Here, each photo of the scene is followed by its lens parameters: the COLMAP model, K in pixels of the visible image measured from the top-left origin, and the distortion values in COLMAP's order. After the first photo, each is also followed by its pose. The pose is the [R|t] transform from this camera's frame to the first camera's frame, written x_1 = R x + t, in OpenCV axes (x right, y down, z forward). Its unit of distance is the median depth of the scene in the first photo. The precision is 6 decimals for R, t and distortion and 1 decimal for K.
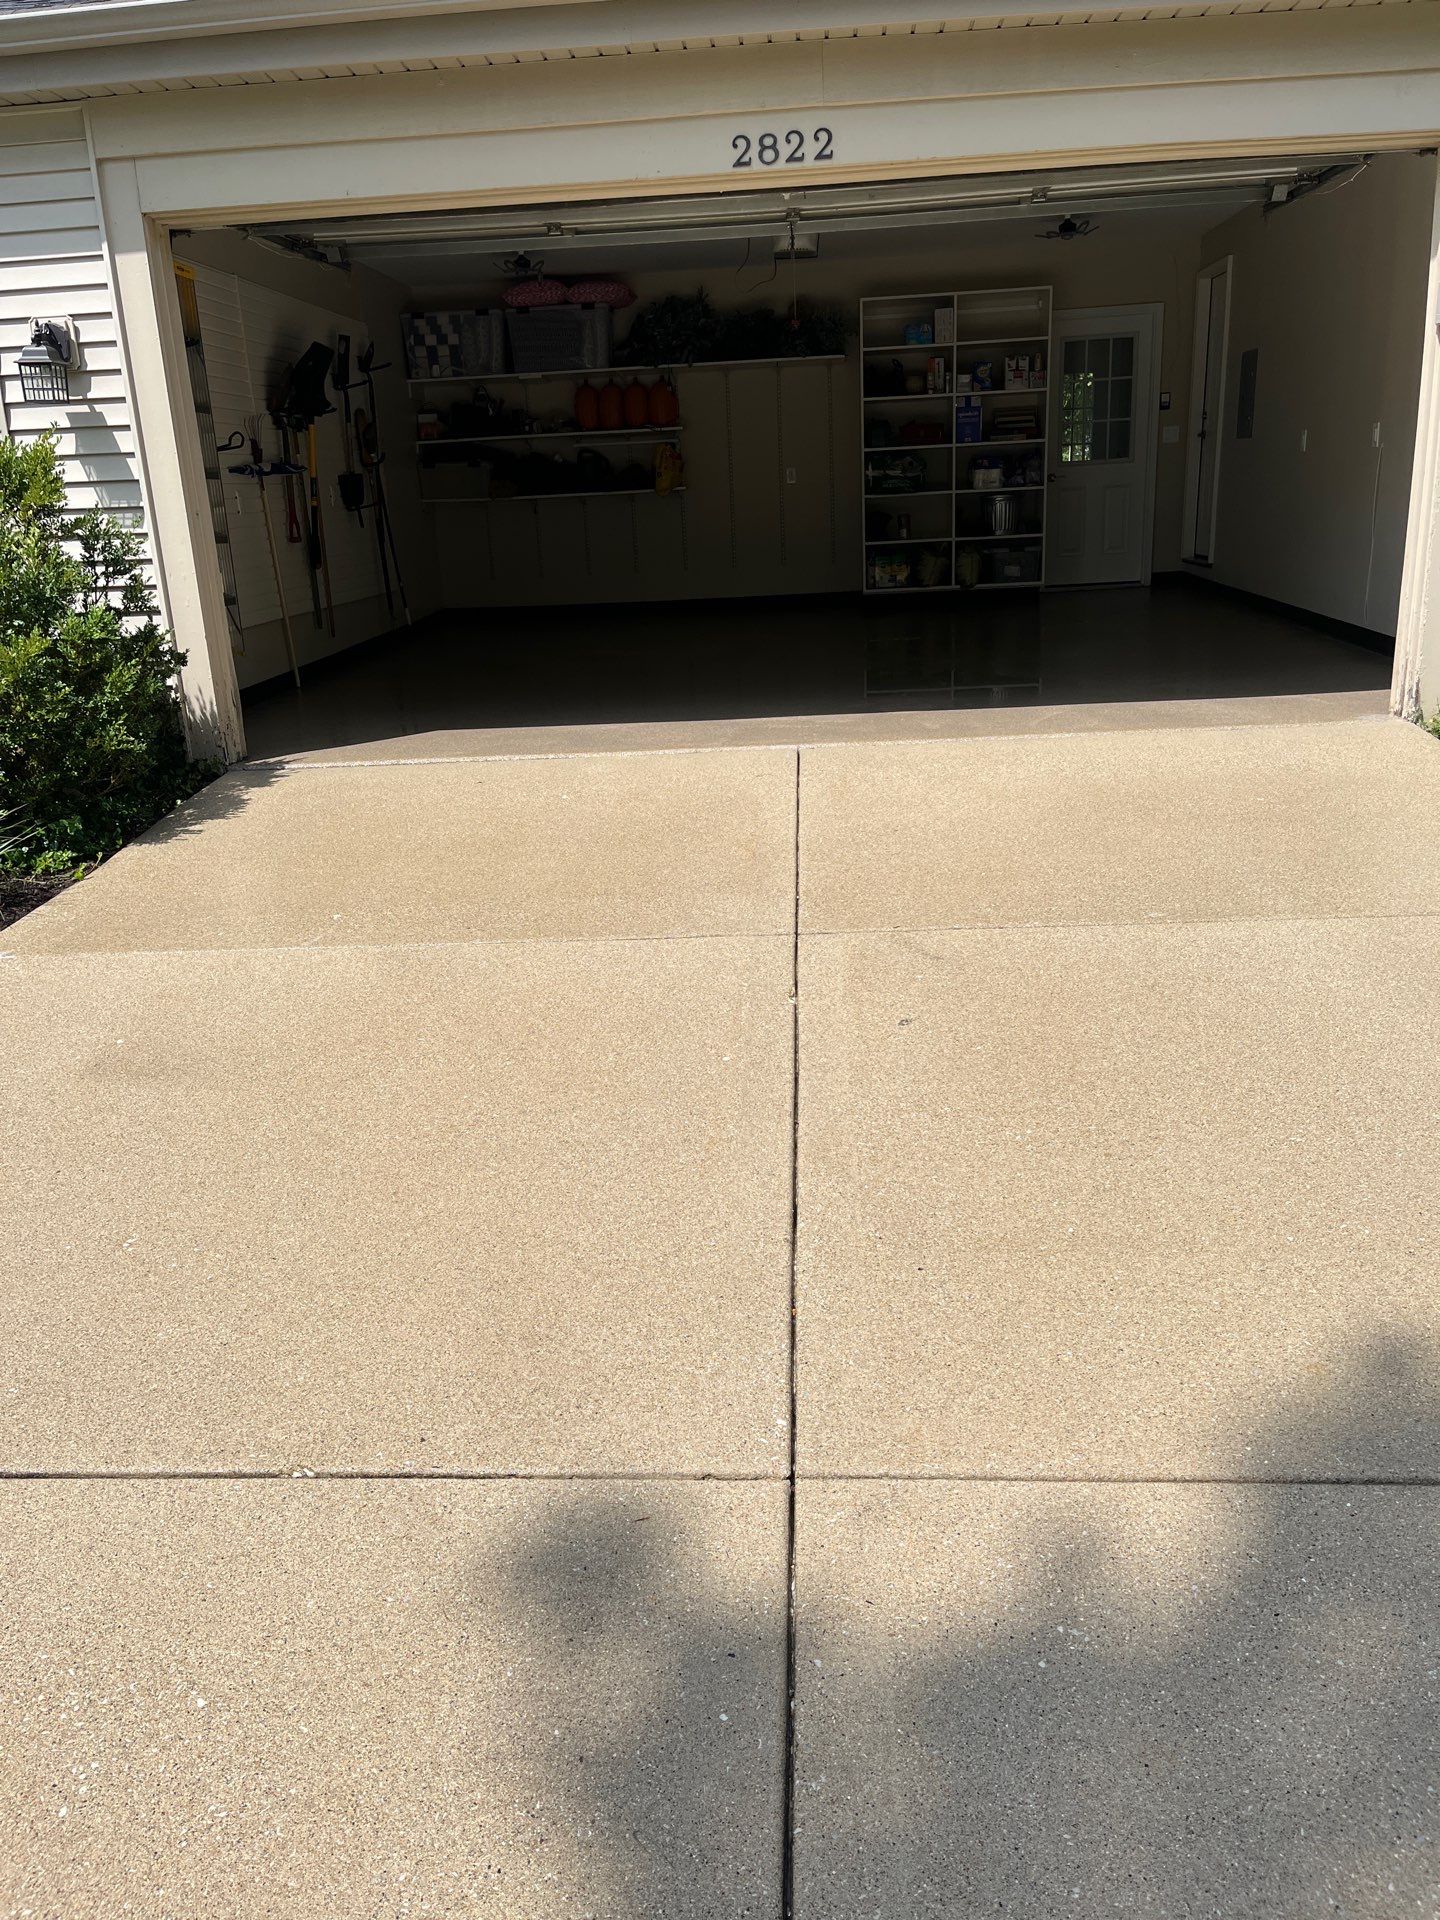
lens RADIAL K [[1448.6, 0, 711.5], [0, 1448.6, 963.0], [0, 0, 1]] dist [-0.008383, 0.096435]
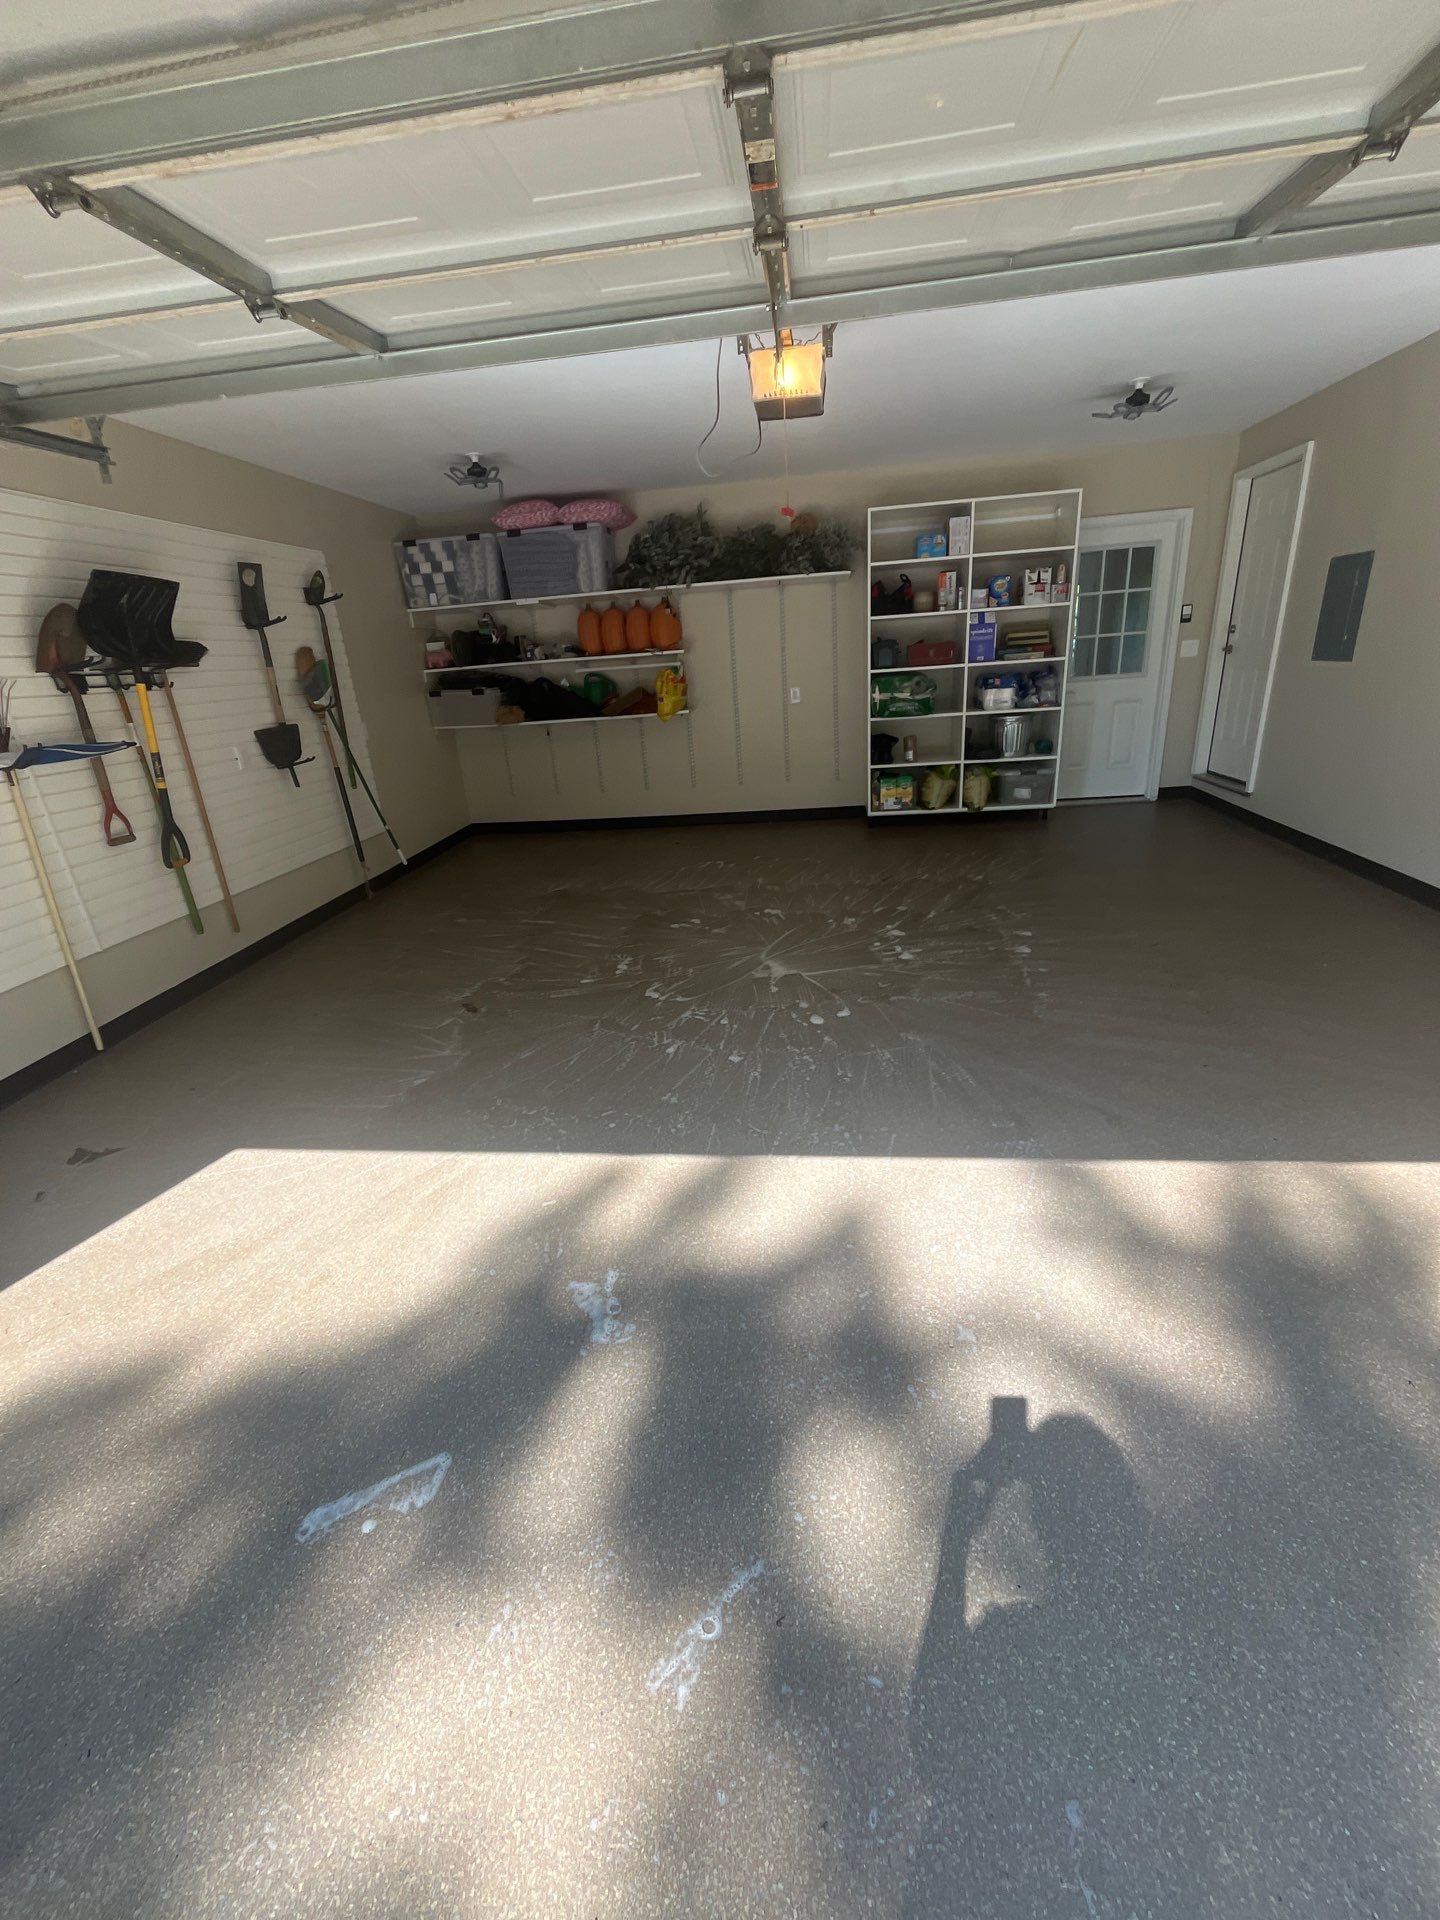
lens RADIAL K [[776.1, 0, 725.0], [0, 776.1, 956.3], [0, 0, 1]] dist [-0.003184, -0.000049]
pose [[0.998860, -0.003433, -0.047609, 0.032767], [0.006047, 0.998475, 0.054878, -0.193171], [0.047348, -0.055103, 0.997357, 0.469976]]
